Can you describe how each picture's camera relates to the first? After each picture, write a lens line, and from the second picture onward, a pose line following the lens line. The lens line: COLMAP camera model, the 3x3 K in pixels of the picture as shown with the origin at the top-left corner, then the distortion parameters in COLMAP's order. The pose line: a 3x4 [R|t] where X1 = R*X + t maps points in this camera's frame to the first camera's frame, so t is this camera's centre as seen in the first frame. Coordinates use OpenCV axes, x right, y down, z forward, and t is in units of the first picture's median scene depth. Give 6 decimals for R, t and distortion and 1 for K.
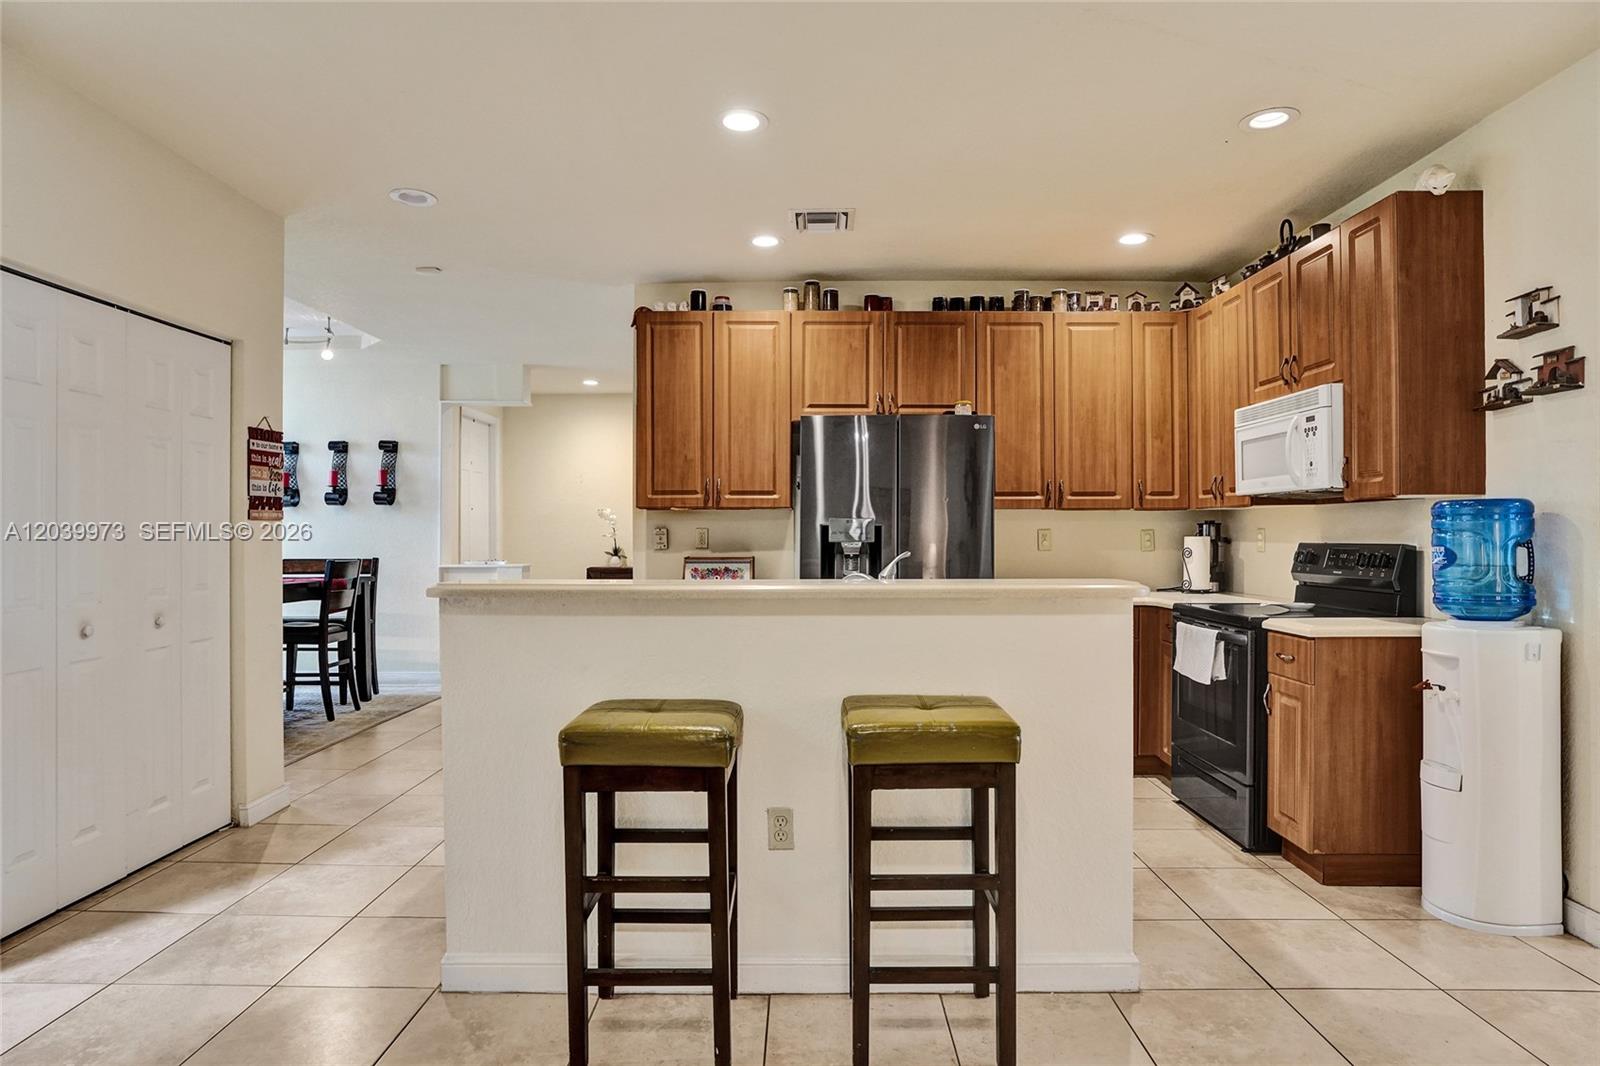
lens RADIAL K [[926.8, 0, 799.1], [0, 926.8, 529.1], [0, 0, 1]] dist [-0.043986, 0.000203]
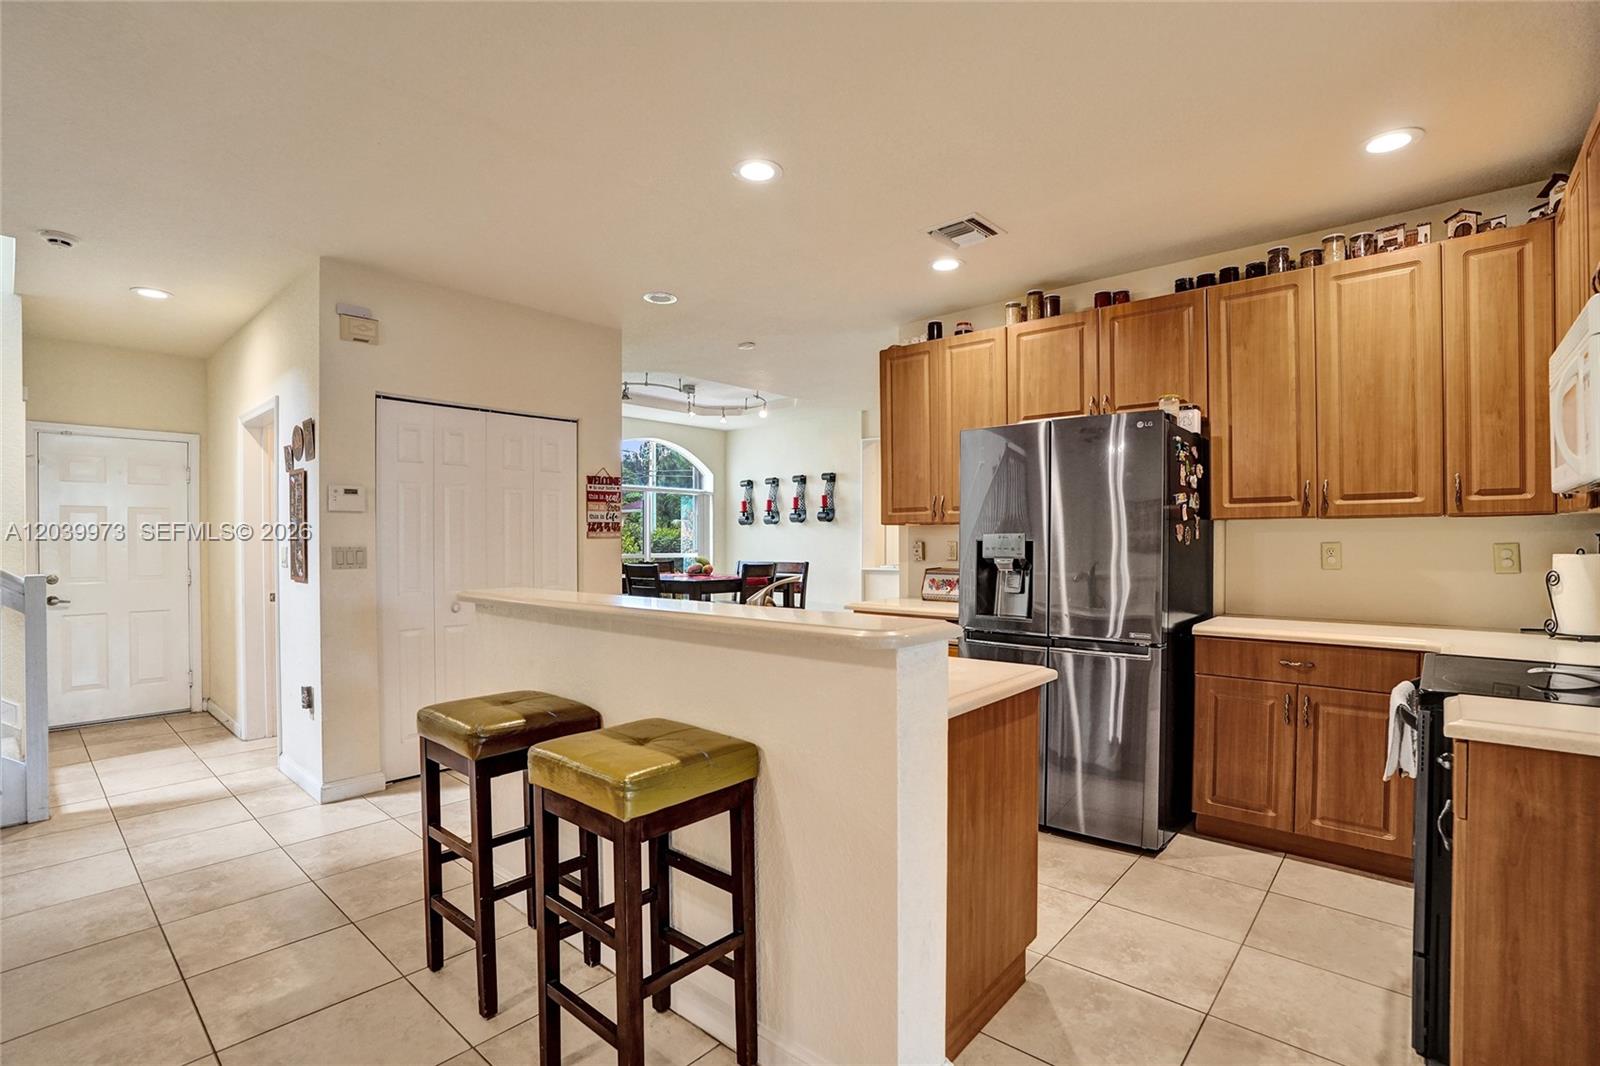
lens RADIAL K [[754.9, 0, 794.2], [0, 754.9, 540.5], [0, 0, 1]] dist [-0.063996, 0.023790]
pose [[0.751212, -0.001811, -0.660059, 0.353910], [0.007506, 0.999955, 0.005799, -0.009172], [0.660019, -0.009310, 0.751192, 0.237438]]
